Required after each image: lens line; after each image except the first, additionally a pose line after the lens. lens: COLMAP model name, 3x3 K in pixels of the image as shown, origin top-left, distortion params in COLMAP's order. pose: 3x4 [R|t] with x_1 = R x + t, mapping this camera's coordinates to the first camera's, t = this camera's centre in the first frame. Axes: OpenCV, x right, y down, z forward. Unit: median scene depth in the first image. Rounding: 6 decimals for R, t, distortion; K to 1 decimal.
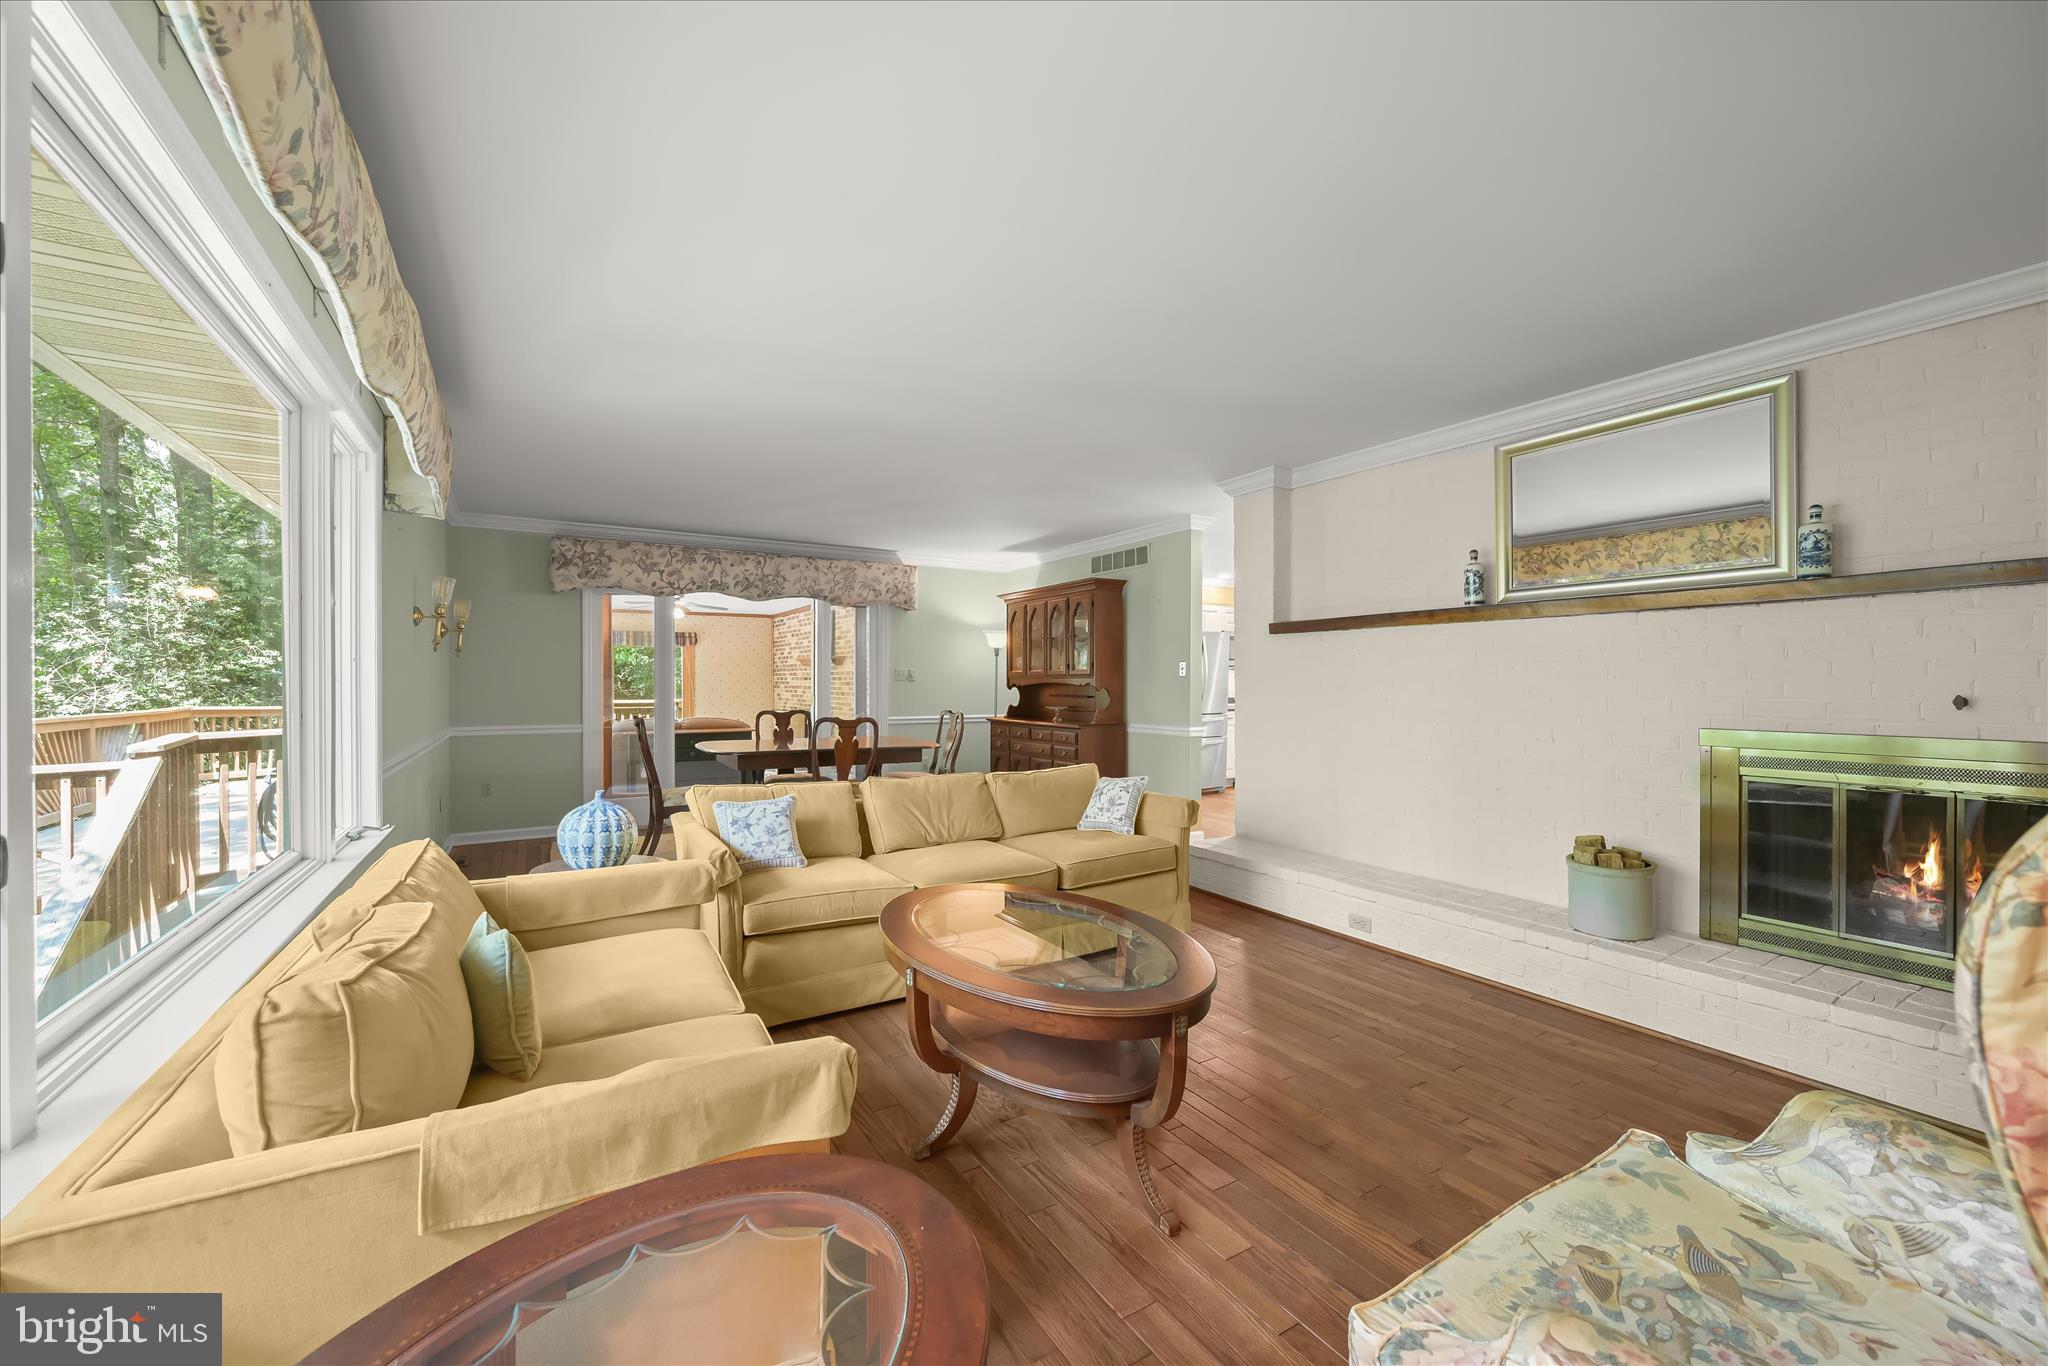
lens RADIAL K [[809.6, 0, 1031.3], [0, 809.6, 686.5], [0, 0, 1]] dist [-0.001126, -0.000027]
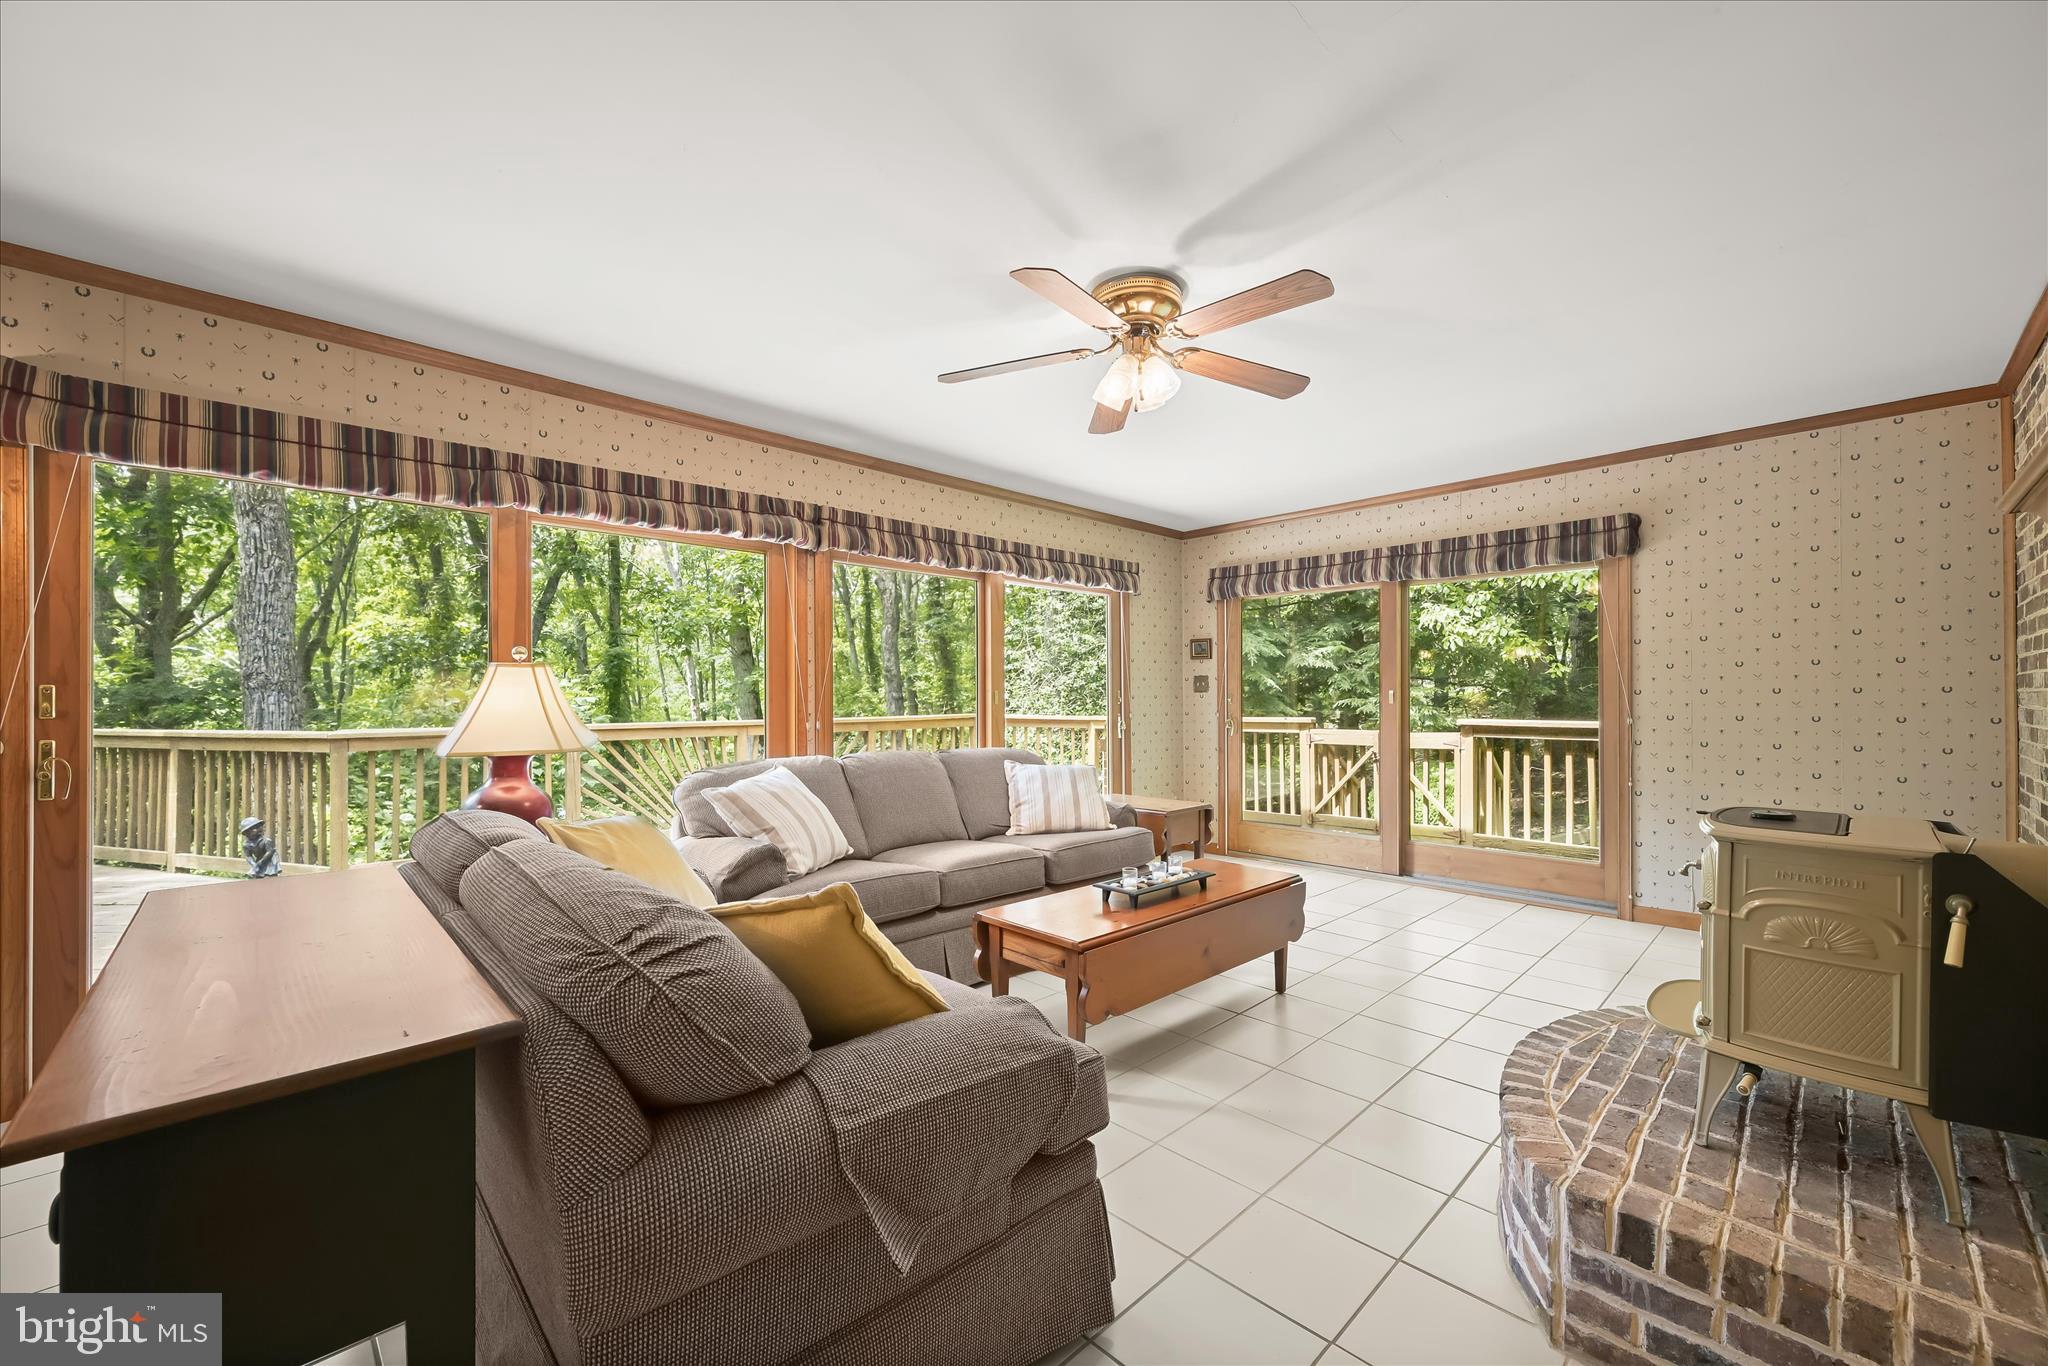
lens RADIAL K [[806.8, 0, 1022.9], [0, 806.8, 688.5], [0, 0, 1]] dist [-0.002087, 0.000056]
pose [[0.213885, -0.009123, -0.976816, -0.281701], [-0.001079, 0.999954, -0.009576, 0.009282], [0.976858, 0.003102, 0.213866, 1.251172]]
